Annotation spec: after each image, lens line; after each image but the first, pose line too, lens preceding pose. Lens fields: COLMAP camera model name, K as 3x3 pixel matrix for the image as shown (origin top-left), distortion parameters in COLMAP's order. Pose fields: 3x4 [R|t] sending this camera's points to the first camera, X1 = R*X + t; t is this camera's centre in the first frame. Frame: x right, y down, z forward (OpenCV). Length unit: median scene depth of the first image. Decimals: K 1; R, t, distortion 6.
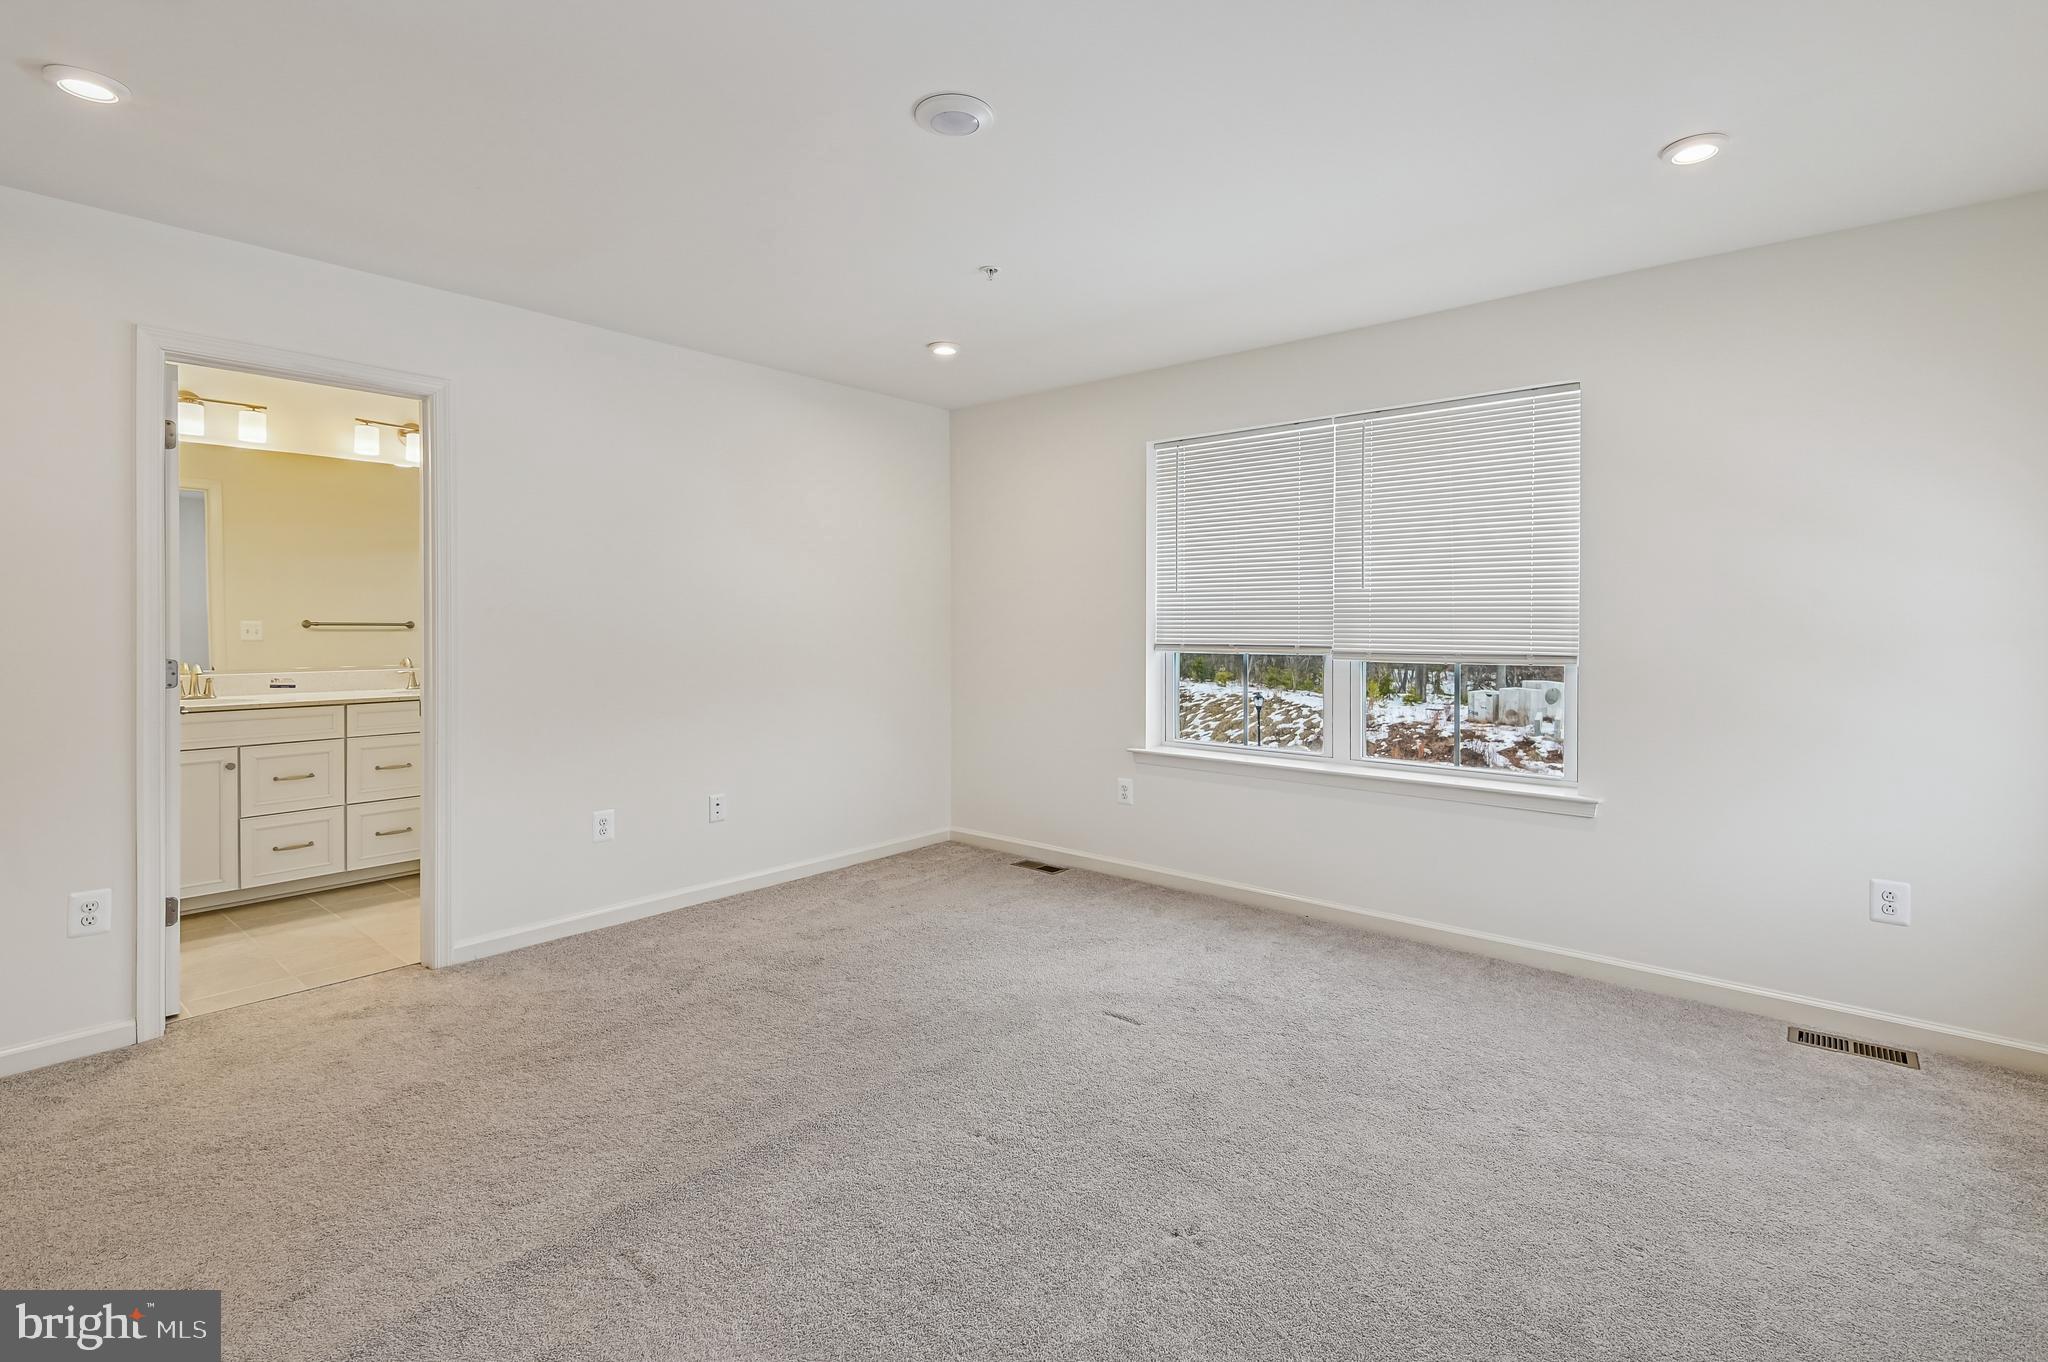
lens RADIAL K [[940.5, 0, 1032.8], [0, 940.5, 643.6], [0, 0, 1]] dist [0.013487, -0.010669]
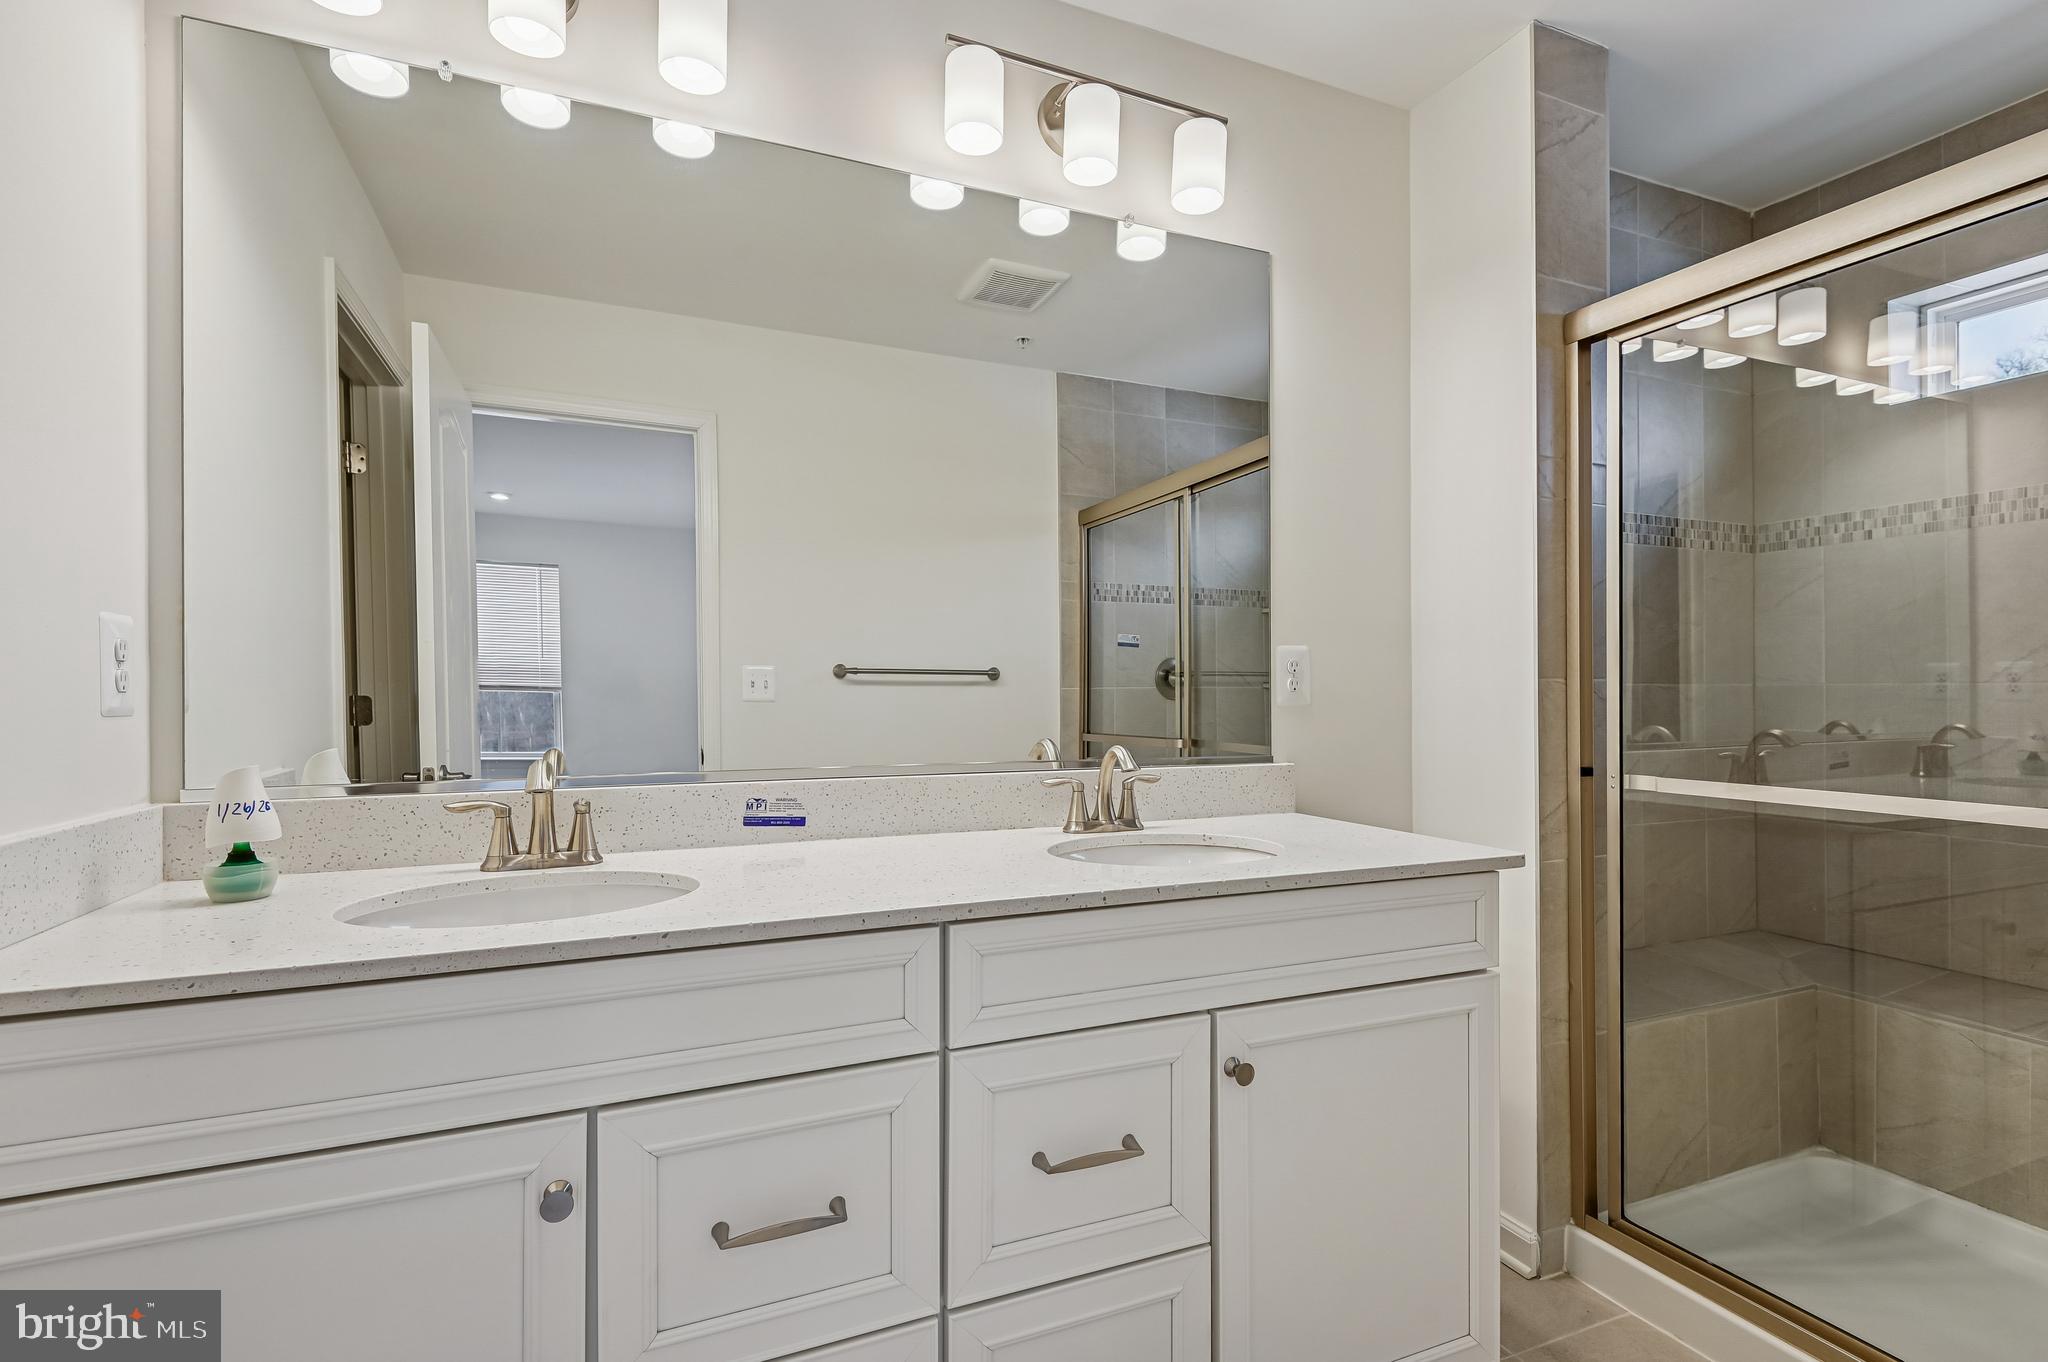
lens RADIAL K [[940.5, 0, 1019.5], [0, 940.5, 696.2], [0, 0, 1]] dist [0.013487, -0.010669]
pose [[0.889533, -0.007125, -0.456815, -0.588960], [-0.003492, 0.999743, -0.022393, 0.007343], [0.456858, 0.021514, 0.889280, 0.775486]]
